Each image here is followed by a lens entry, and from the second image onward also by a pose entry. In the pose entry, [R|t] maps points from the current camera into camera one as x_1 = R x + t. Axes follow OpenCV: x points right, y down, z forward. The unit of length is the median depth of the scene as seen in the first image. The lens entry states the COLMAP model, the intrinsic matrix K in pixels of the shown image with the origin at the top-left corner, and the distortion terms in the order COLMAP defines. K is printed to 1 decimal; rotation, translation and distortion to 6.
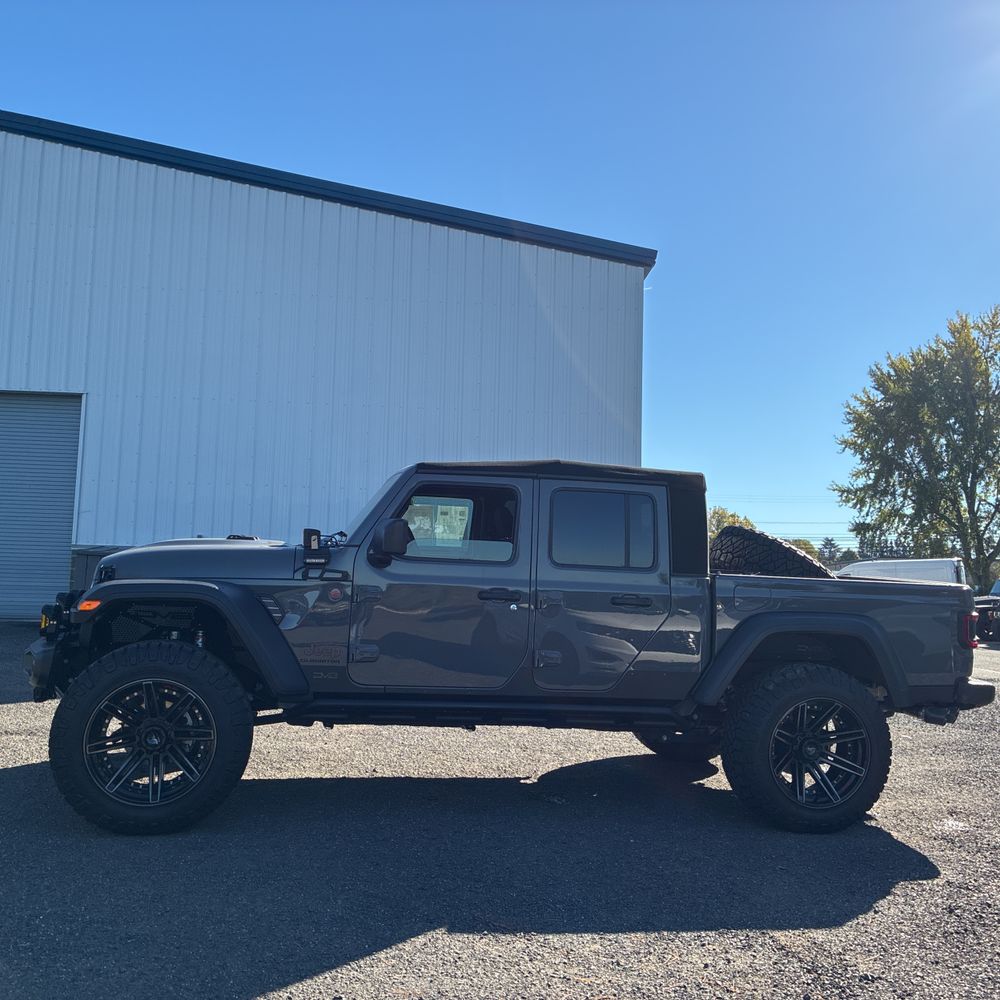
lens RADIAL K [[1010.0, 0, 506.9], [0, 1010.0, 500.1], [0, 0, 1]] dist [0.025216, 0.000000]
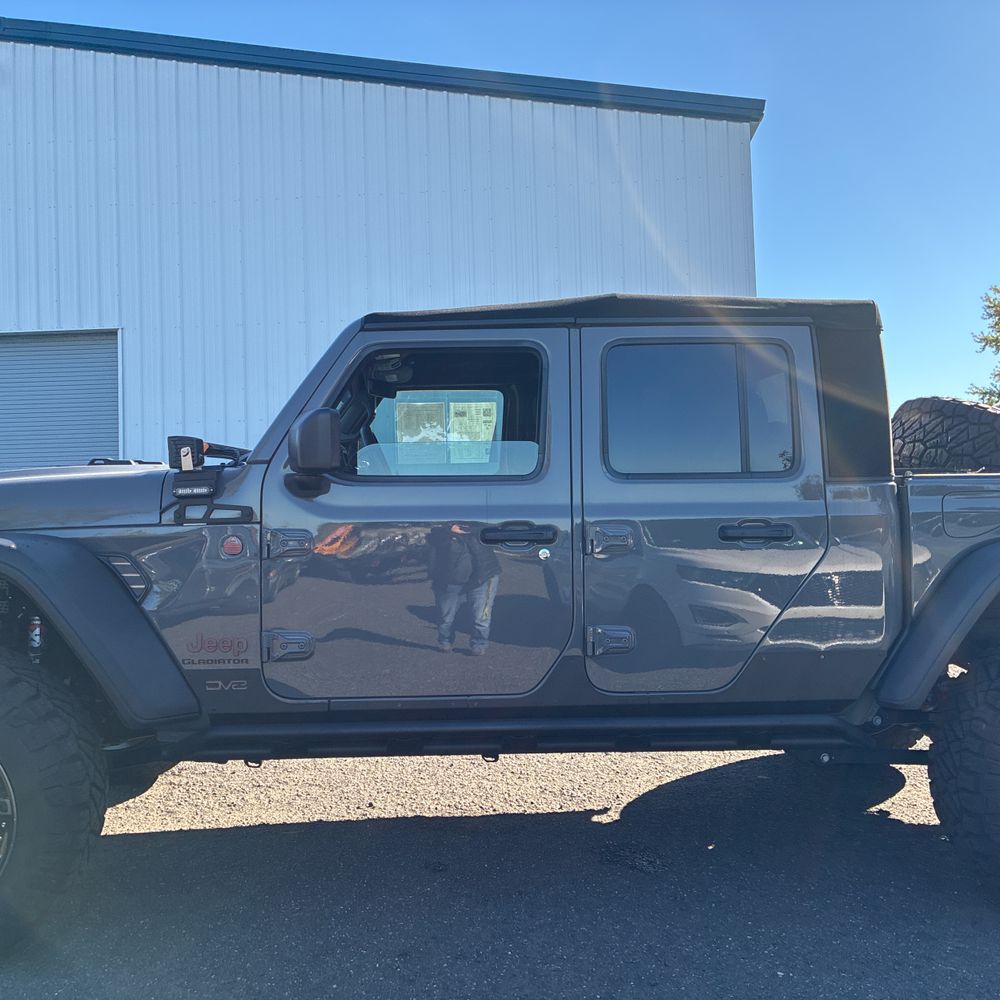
lens RADIAL K [[1010.0, 0, 492.0], [0, 1010.0, 491.8], [0, 0, 1]] dist [0.025216, 0.000000]
pose [[0.990147, -0.057033, -0.127894, 0.017157], [0.064168, 0.996563, 0.052381, 0.013093], [0.124467, -0.060072, 0.990404, 0.142877]]
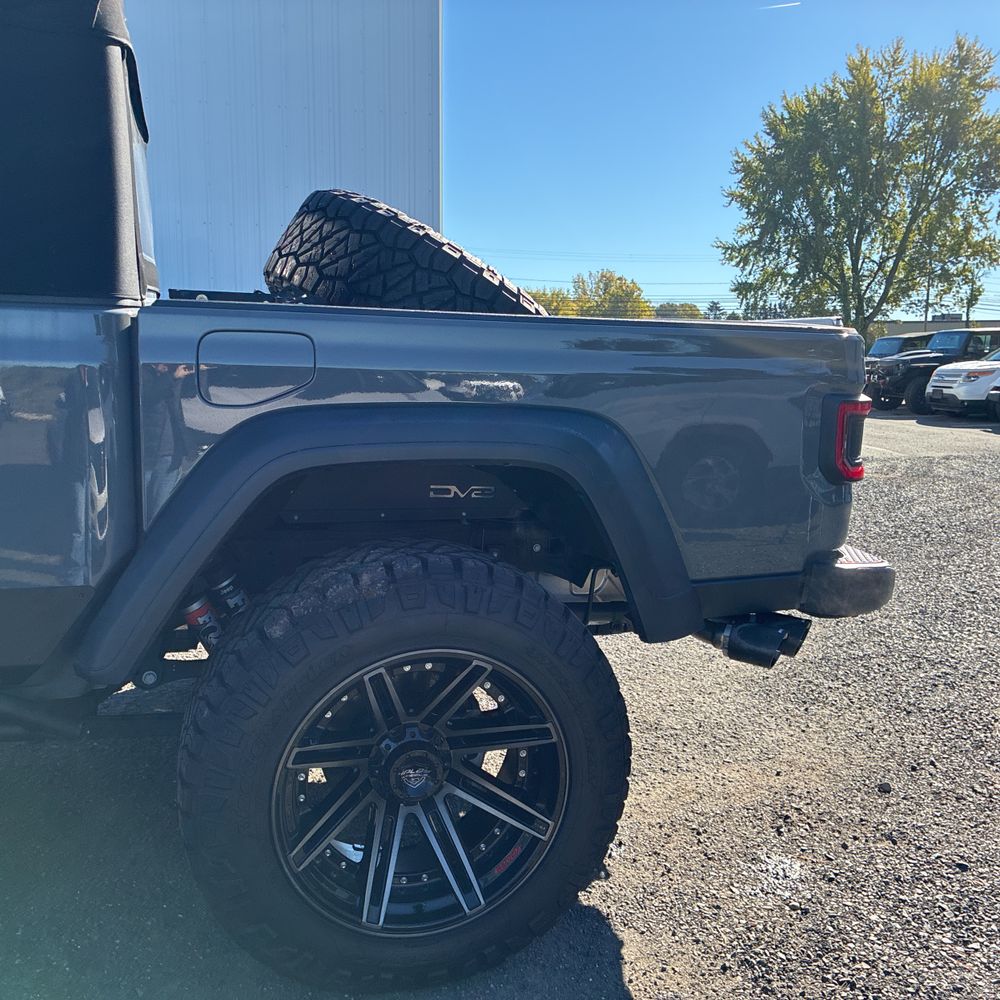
lens RADIAL K [[1010.0, 0, 500.7], [0, 1010.0, 505.3], [0, 0, 1]] dist [0.025216, 0.000000]
pose [[0.994833, -0.026241, 0.098072, 0.099759], [0.002829, 0.972806, 0.231603, 0.021542], [-0.101483, -0.230129, 0.967854, 0.221727]]
